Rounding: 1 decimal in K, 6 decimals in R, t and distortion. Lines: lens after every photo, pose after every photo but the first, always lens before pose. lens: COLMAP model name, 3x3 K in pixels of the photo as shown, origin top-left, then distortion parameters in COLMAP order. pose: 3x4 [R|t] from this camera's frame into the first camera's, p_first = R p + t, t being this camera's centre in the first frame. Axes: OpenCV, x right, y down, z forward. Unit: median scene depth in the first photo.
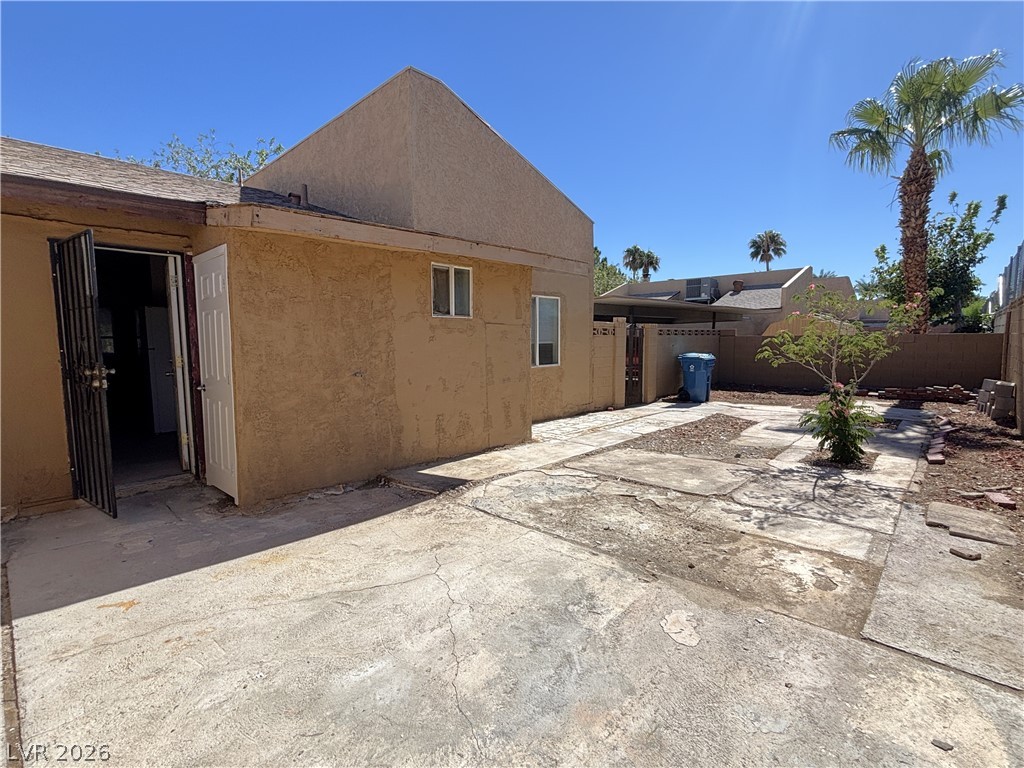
lens RADIAL K [[471.1, 0, 514.9], [0, 471.1, 382.8], [0, 0, 1]] dist [-0.000858, -0.000279]
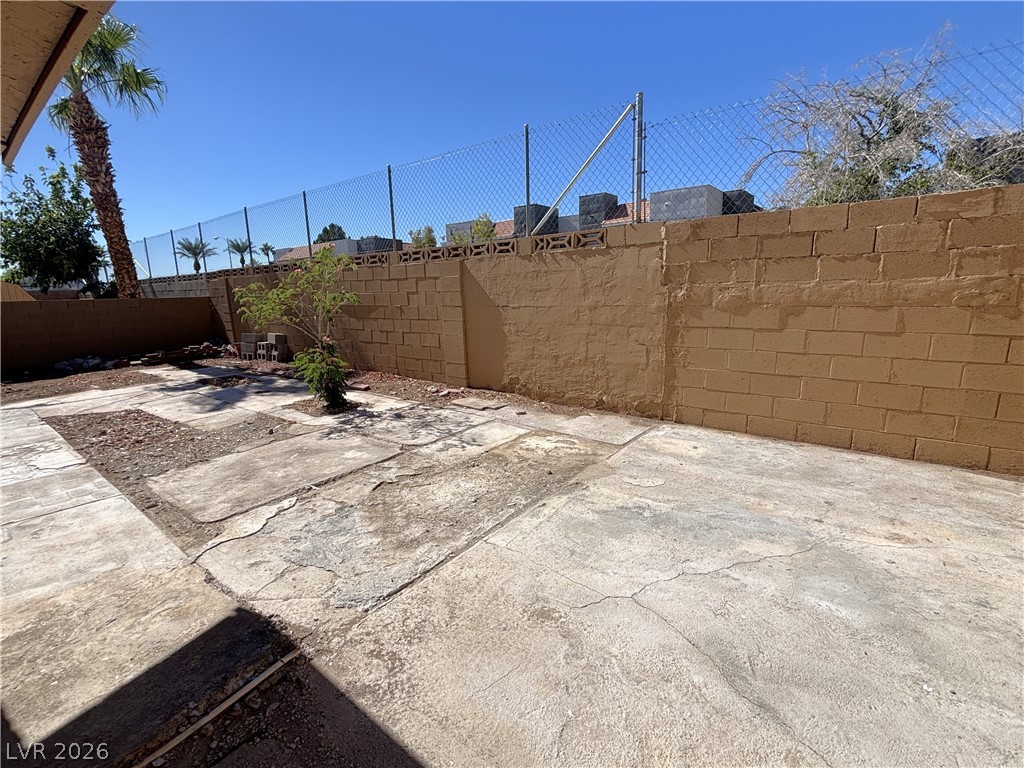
lens RADIAL K [[471.1, 0, 514.9], [0, 471.1, 382.8], [0, 0, 1]] dist [-0.000858, -0.000279]
pose [[-0.077049, -0.182879, 0.980112, -0.608455], [0.120521, 0.974117, 0.191235, -0.071536], [-0.989716, 0.132859, -0.053014, 0.860425]]
